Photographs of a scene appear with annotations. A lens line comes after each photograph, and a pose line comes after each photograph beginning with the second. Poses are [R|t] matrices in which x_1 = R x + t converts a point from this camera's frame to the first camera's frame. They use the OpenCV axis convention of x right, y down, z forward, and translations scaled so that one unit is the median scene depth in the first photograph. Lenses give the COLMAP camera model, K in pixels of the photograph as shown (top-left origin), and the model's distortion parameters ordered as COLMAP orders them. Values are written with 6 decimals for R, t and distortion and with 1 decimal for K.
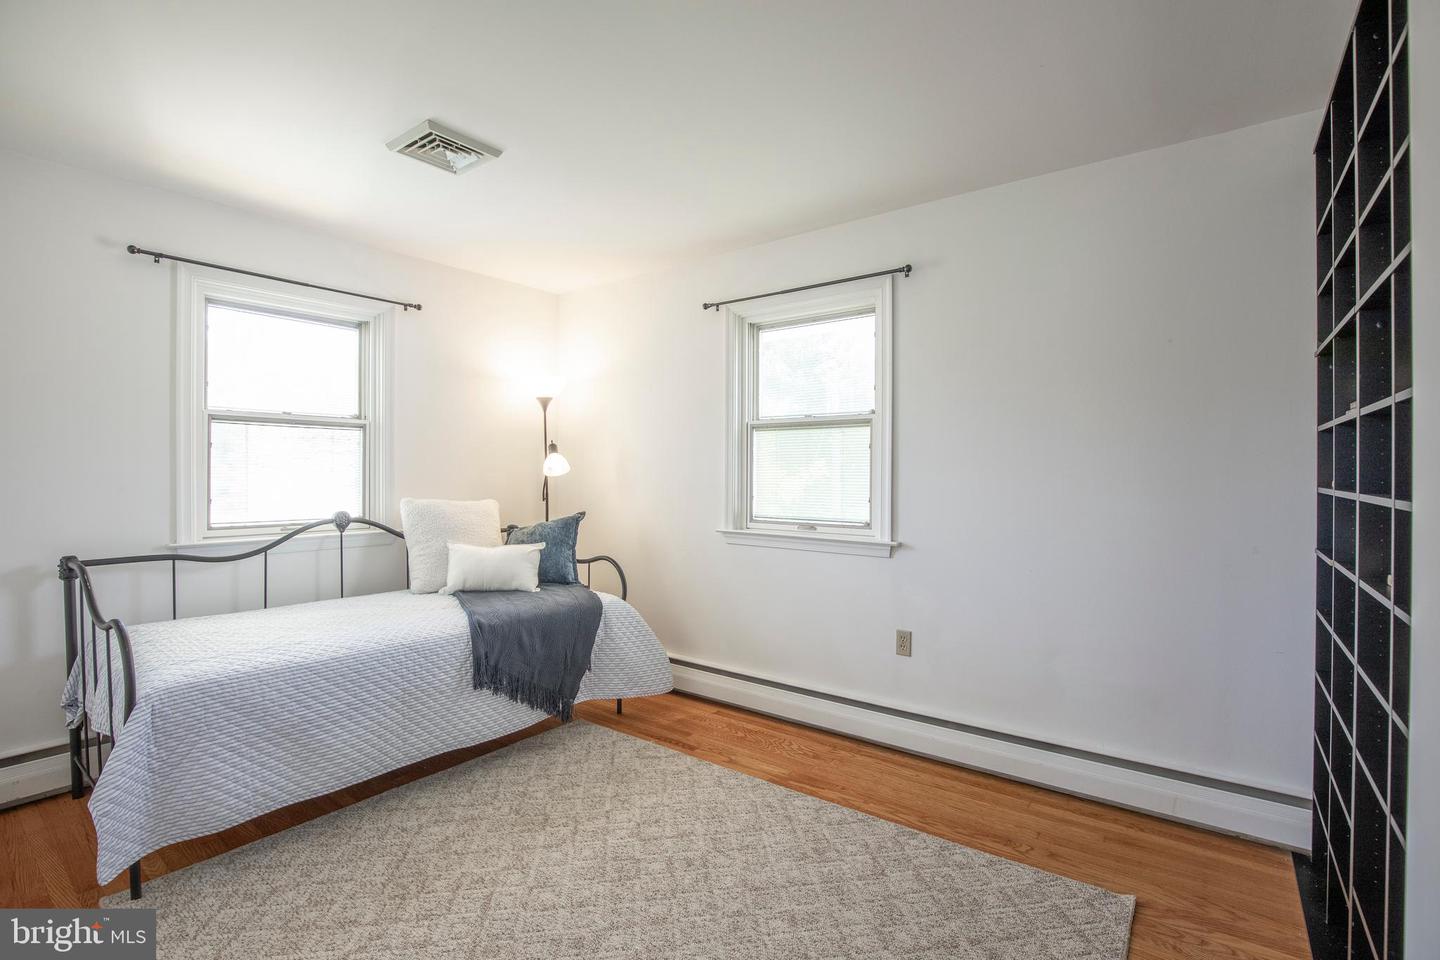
lens RADIAL K [[664.7, 0, 720.0], [0, 664.7, 467.3], [0, 0, 1]] dist [-0.034497, 0.006691]
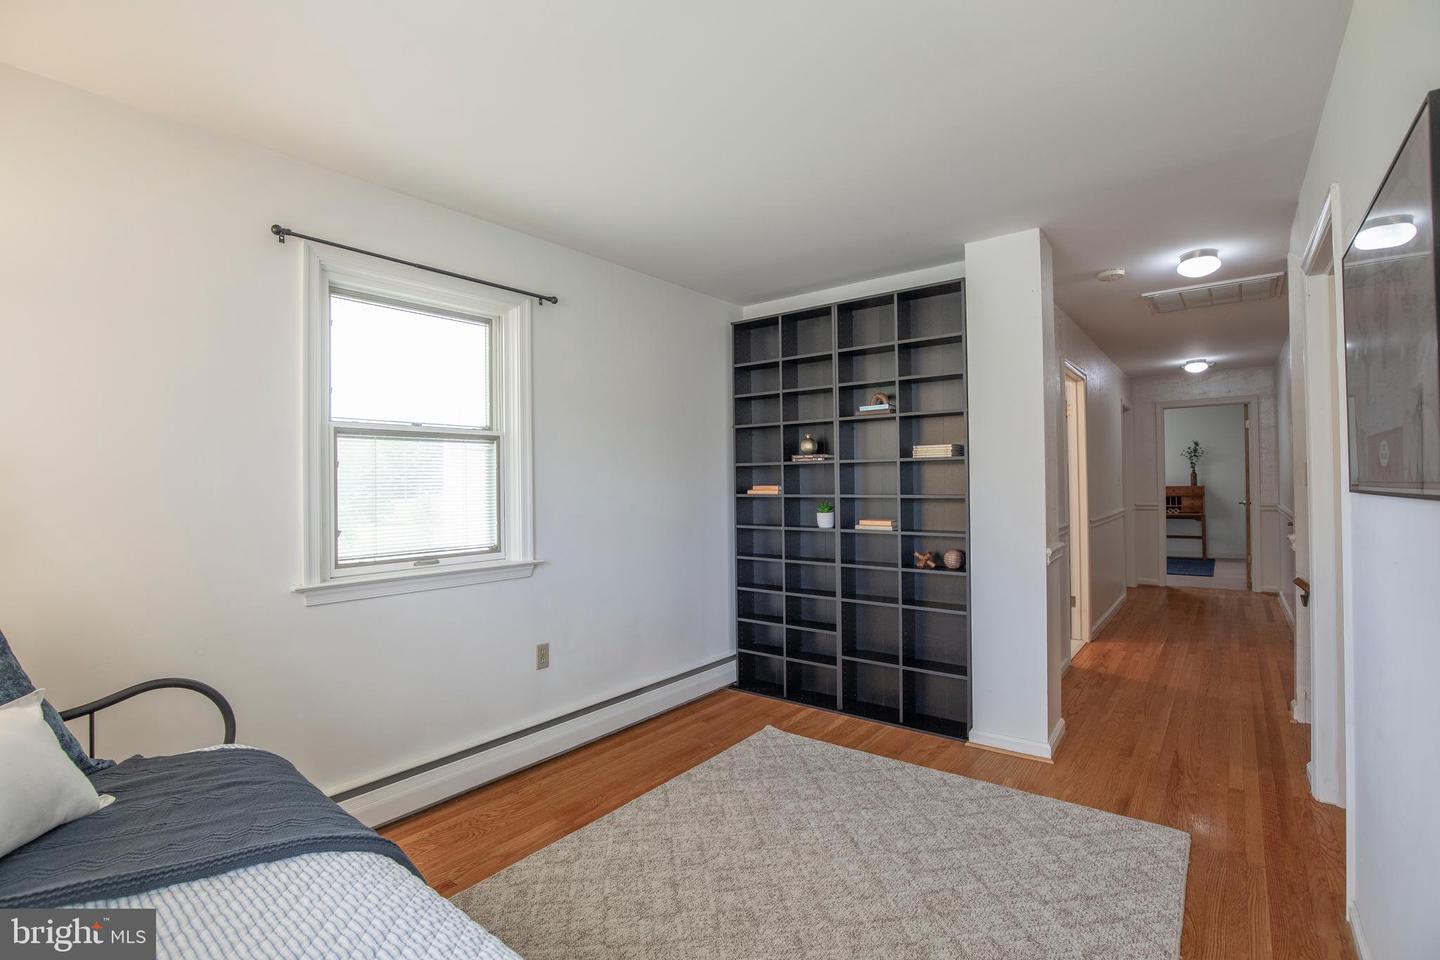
lens RADIAL K [[664.7, 0, 727.5], [0, 664.7, 470.3], [0, 0, 1]] dist [-0.034497, 0.006691]
pose [[0.003995, 0.018139, 0.999827, -0.767643], [0.012999, 0.999750, -0.018189, -0.002437], [-0.999908, 0.013070, 0.003758, 0.710167]]
